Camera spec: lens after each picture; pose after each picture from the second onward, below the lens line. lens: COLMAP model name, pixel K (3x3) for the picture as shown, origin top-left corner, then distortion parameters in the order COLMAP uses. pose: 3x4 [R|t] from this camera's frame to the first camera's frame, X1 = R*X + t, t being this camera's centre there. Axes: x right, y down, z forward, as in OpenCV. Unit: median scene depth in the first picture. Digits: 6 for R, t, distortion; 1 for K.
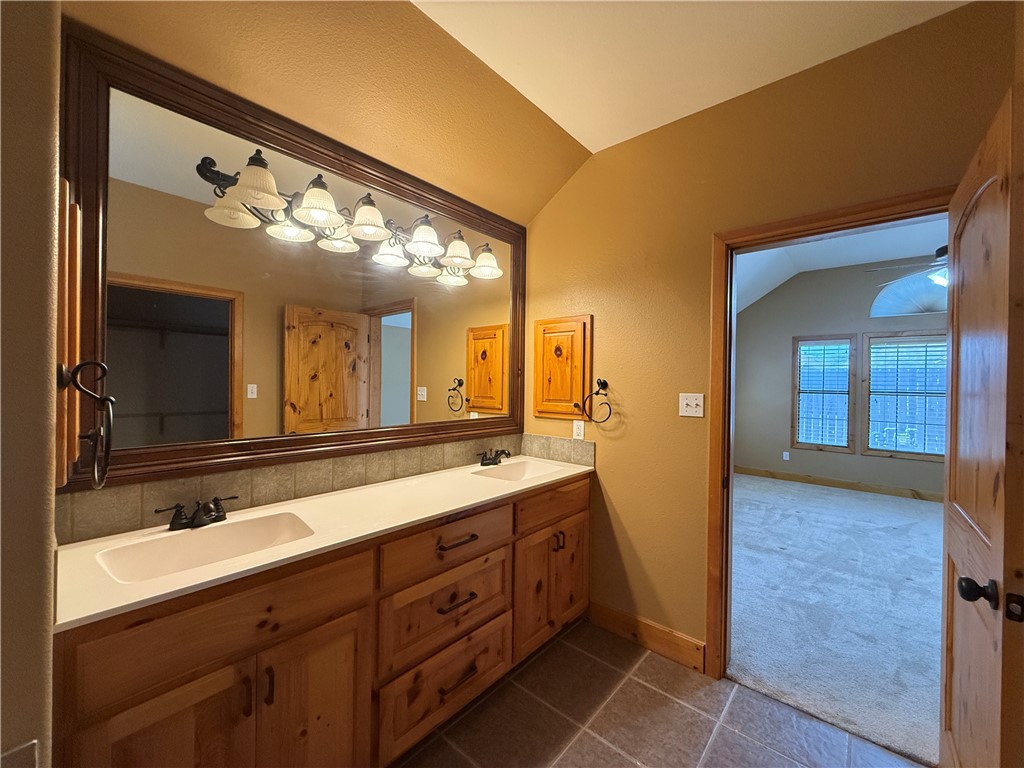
lens RADIAL K [[410.1, 0, 512.6], [0, 410.1, 384.4], [0, 0, 1]] dist [0.000477, -0.000027]
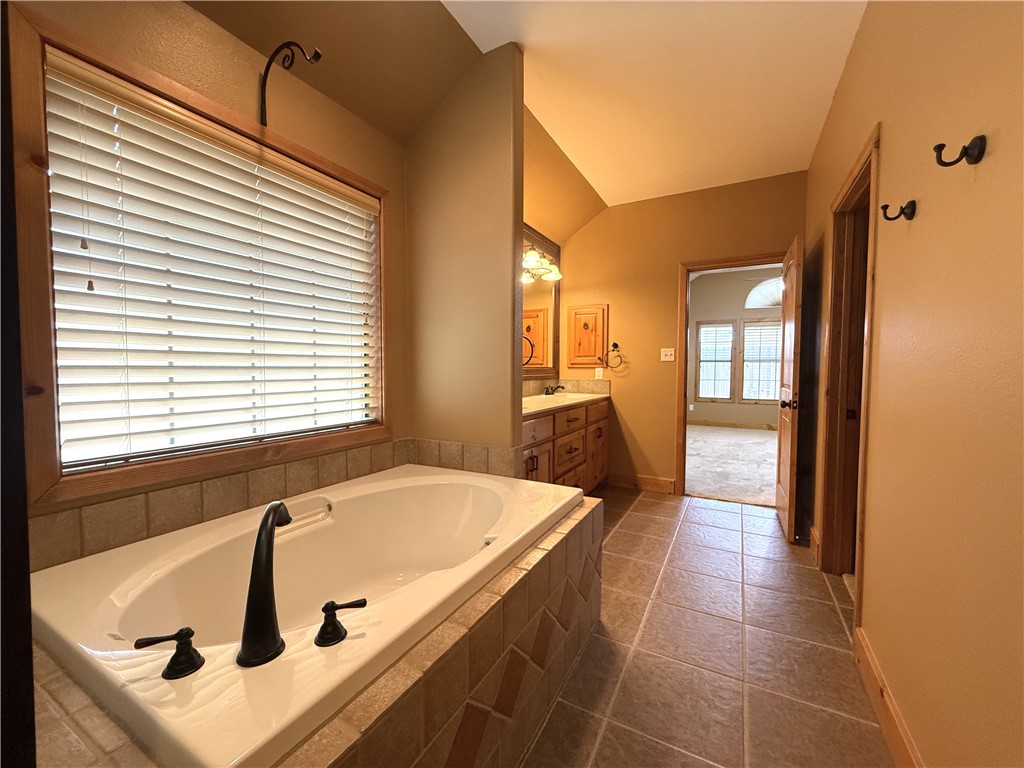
lens RADIAL K [[410.1, 0, 512.6], [0, 410.1, 384.4], [0, 0, 1]] dist [0.000477, -0.000027]
pose [[0.977160, -0.018600, 0.211689, -0.312212], [0.010297, 0.999136, 0.040257, 0.049210], [-0.212255, -0.037158, 0.976508, -0.323250]]
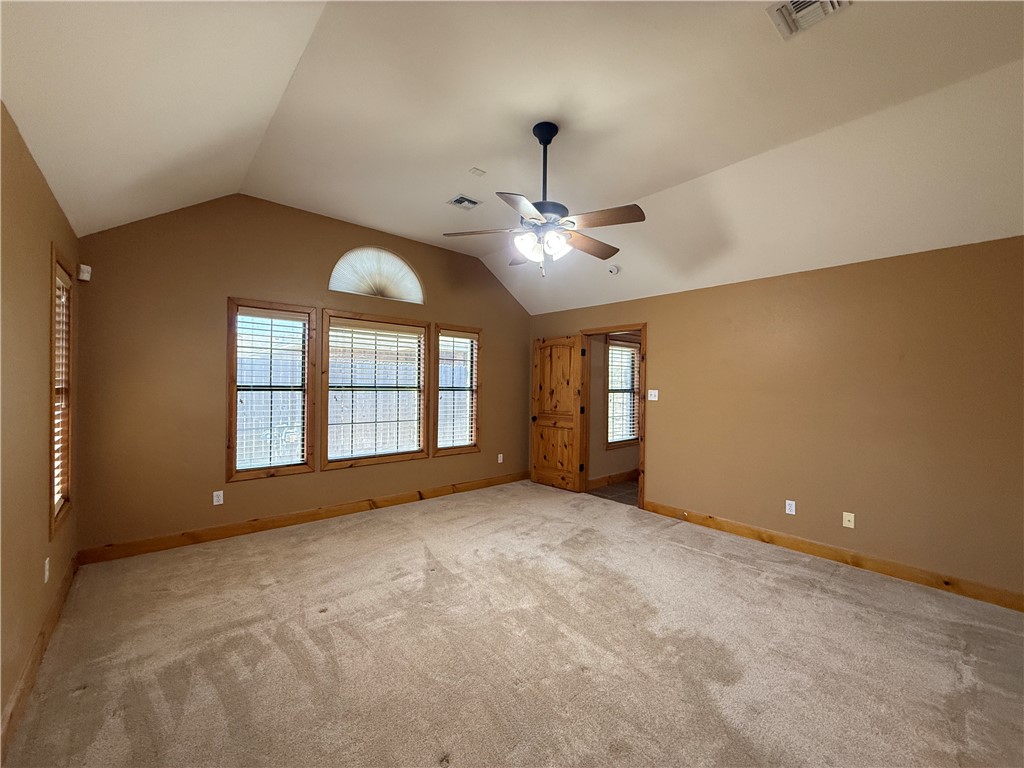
lens RADIAL K [[410.1, 0, 512.6], [0, 410.1, 384.4], [0, 0, 1]] dist [0.000477, -0.000027]
pose [[0.140229, -0.016437, 0.989983, 0.208011], [-0.002681, 0.999852, 0.016981, -0.000563], [-0.990115, -0.005036, 0.140164, 0.718345]]
